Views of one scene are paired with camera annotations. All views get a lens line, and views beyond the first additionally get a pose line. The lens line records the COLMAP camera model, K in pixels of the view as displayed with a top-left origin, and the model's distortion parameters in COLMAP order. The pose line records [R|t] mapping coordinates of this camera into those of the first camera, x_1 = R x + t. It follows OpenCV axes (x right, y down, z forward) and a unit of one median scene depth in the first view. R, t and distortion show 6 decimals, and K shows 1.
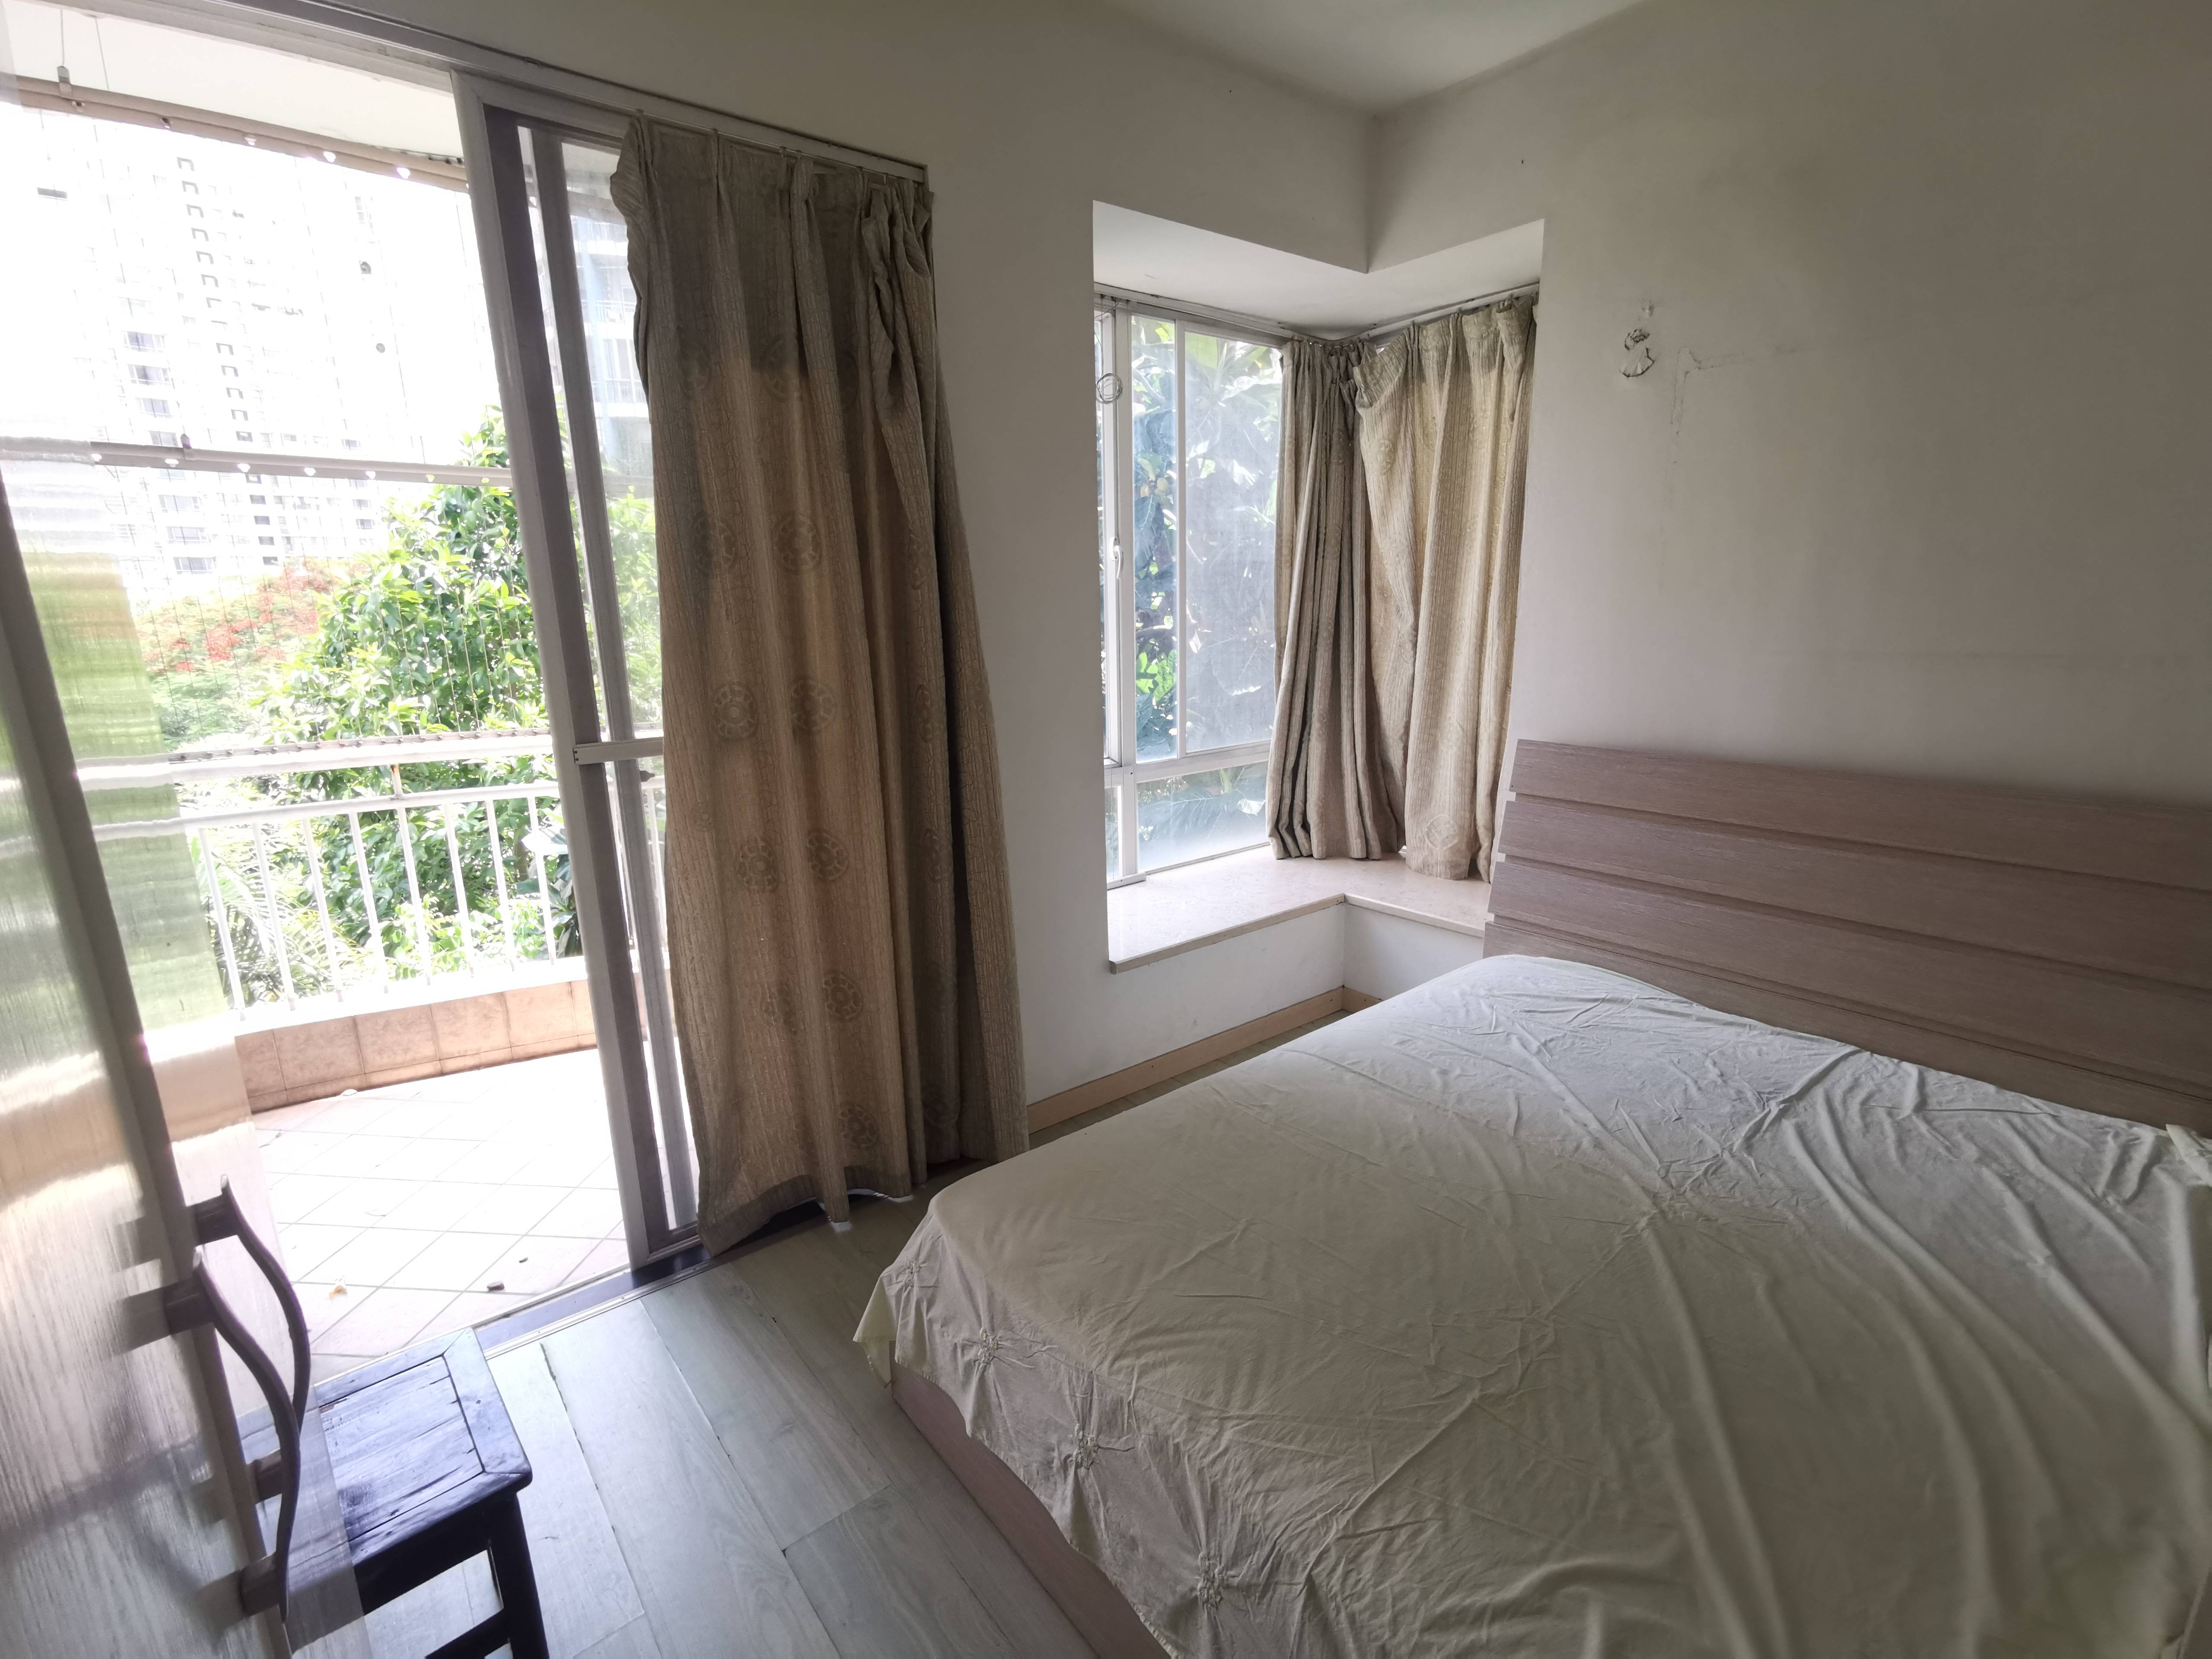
lens RADIAL K [[1018.3, 0, 1106.0], [0, 1018.3, 829.5], [0, 0, 1]] dist [0.001006, 0.012161]
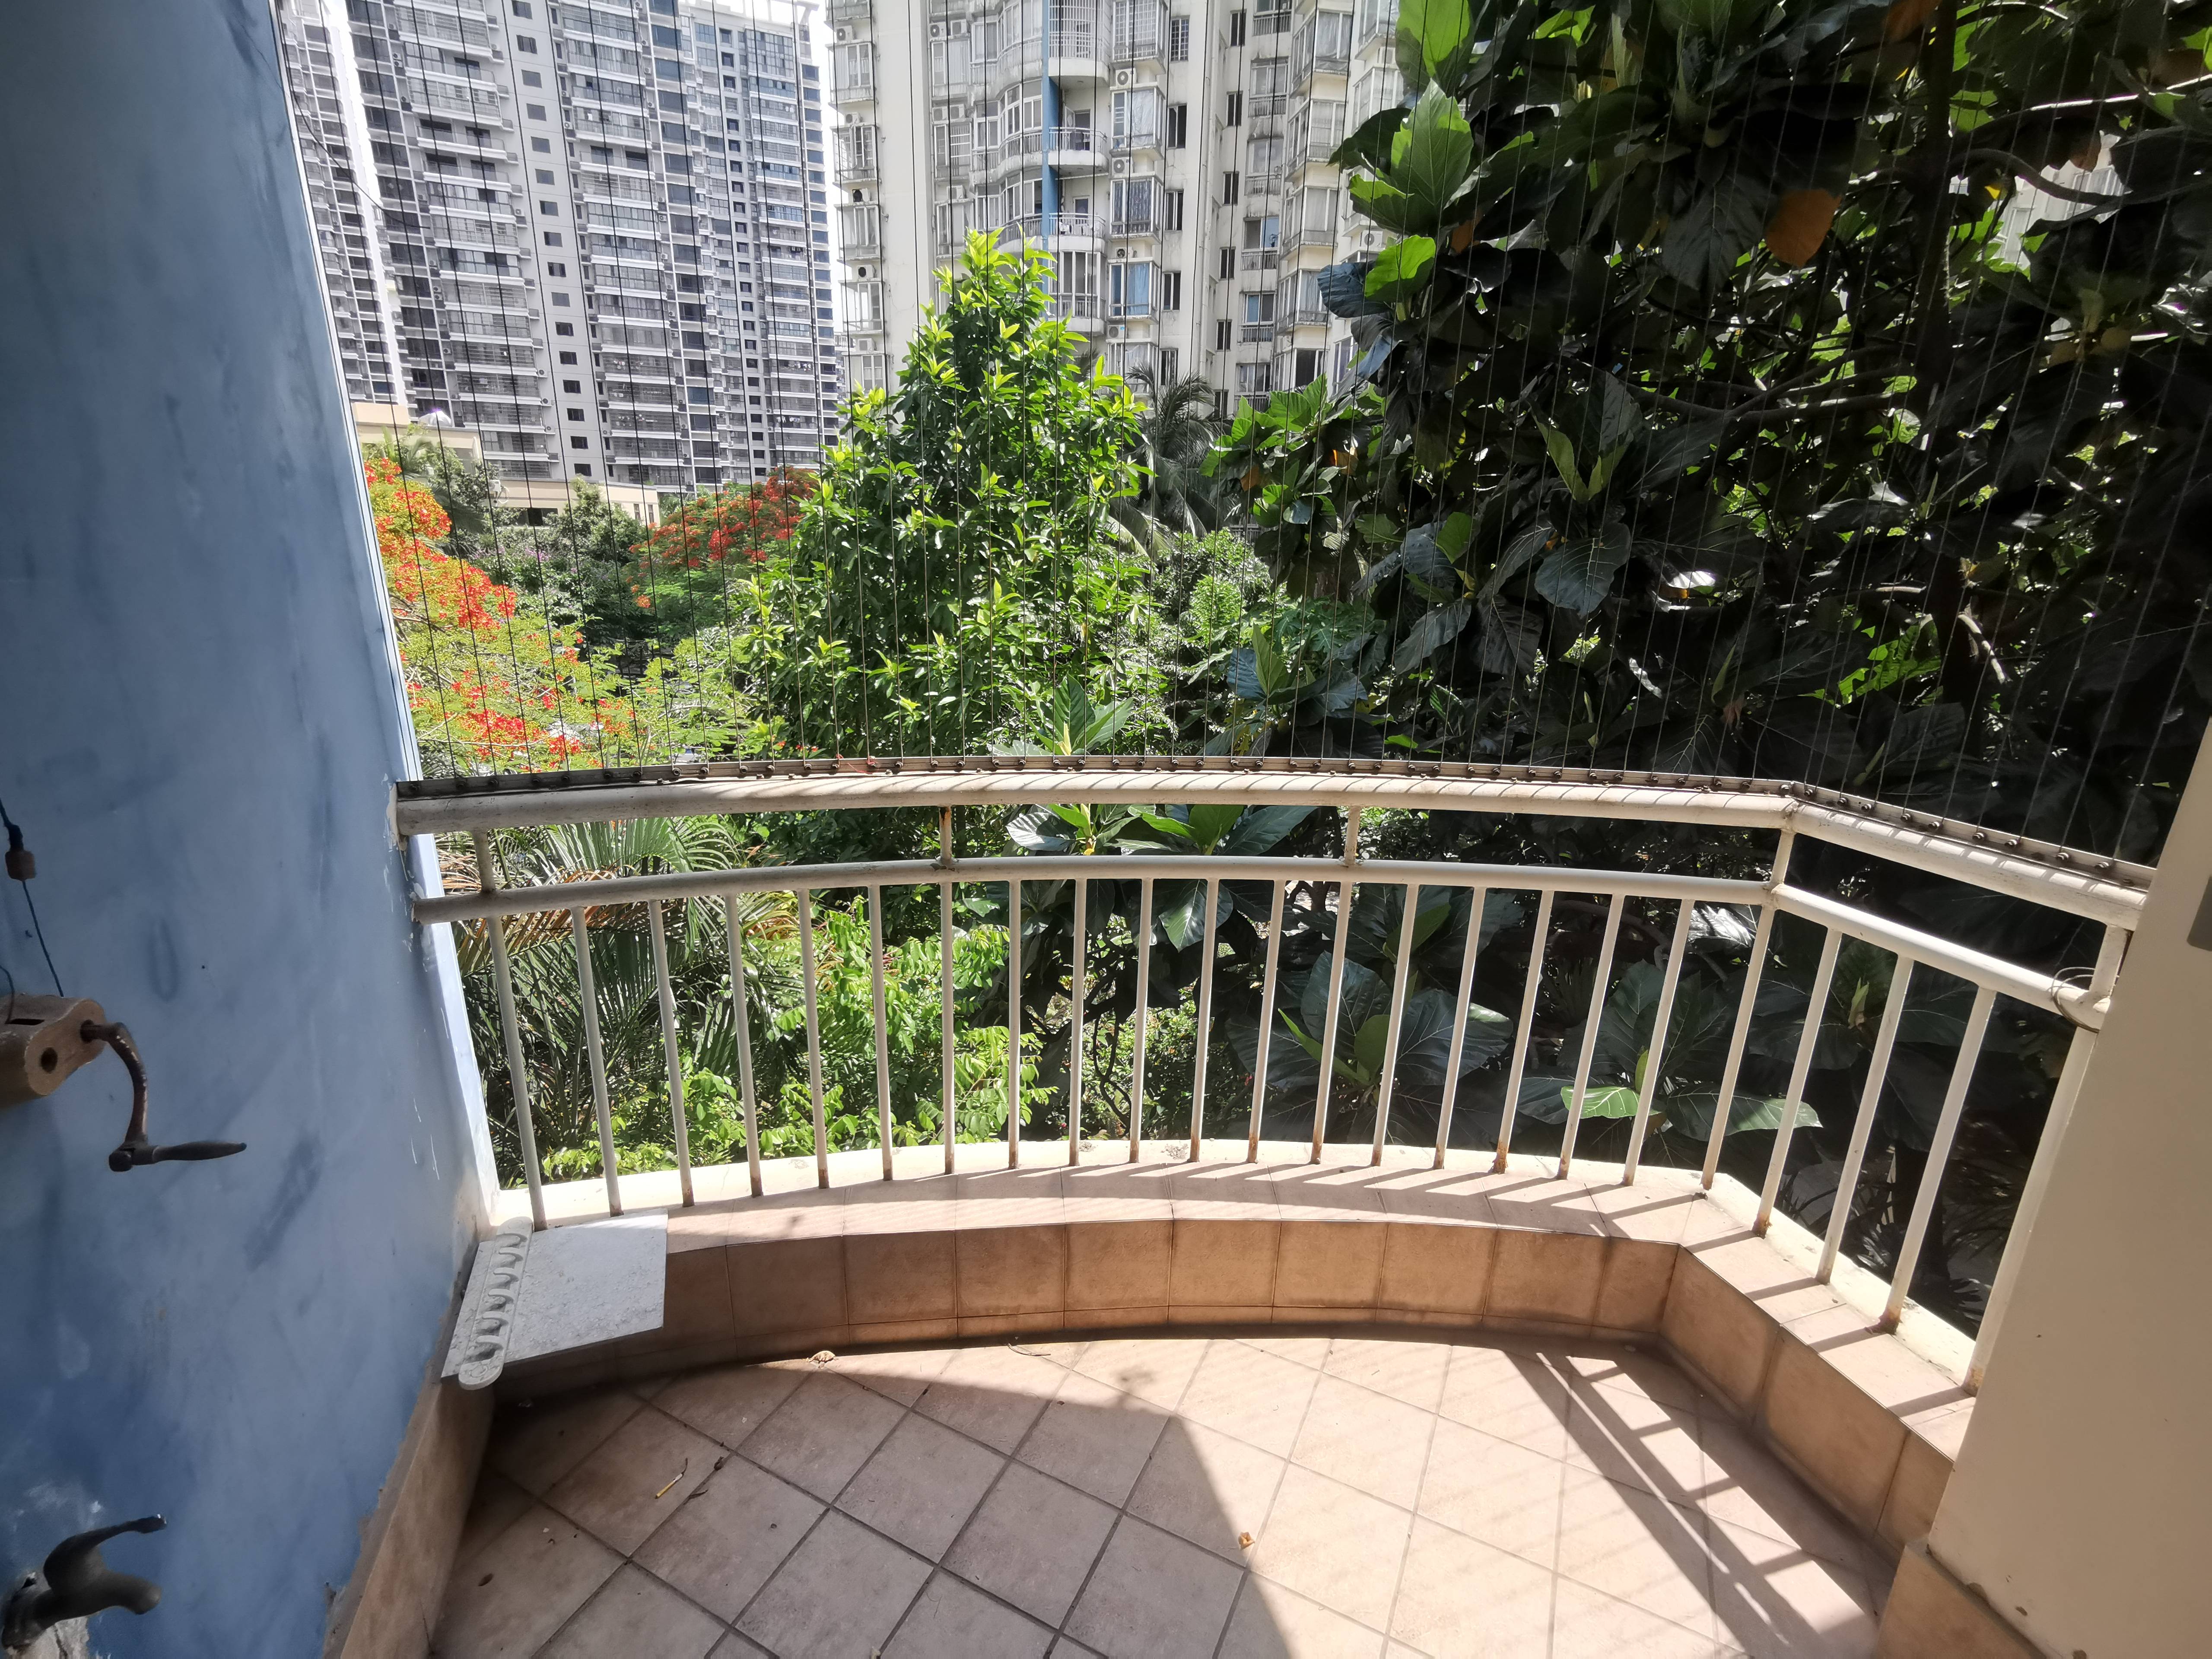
lens RADIAL K [[1018.3, 0, 1106.0], [0, 1018.3, 829.5], [0, 0, 1]] dist [0.001006, 0.012161]
pose [[0.936325, 0.132475, -0.325185, -0.418390], [-0.109573, 0.990089, 0.087844, -0.103697], [0.333600, -0.046619, 0.941561, 0.494408]]
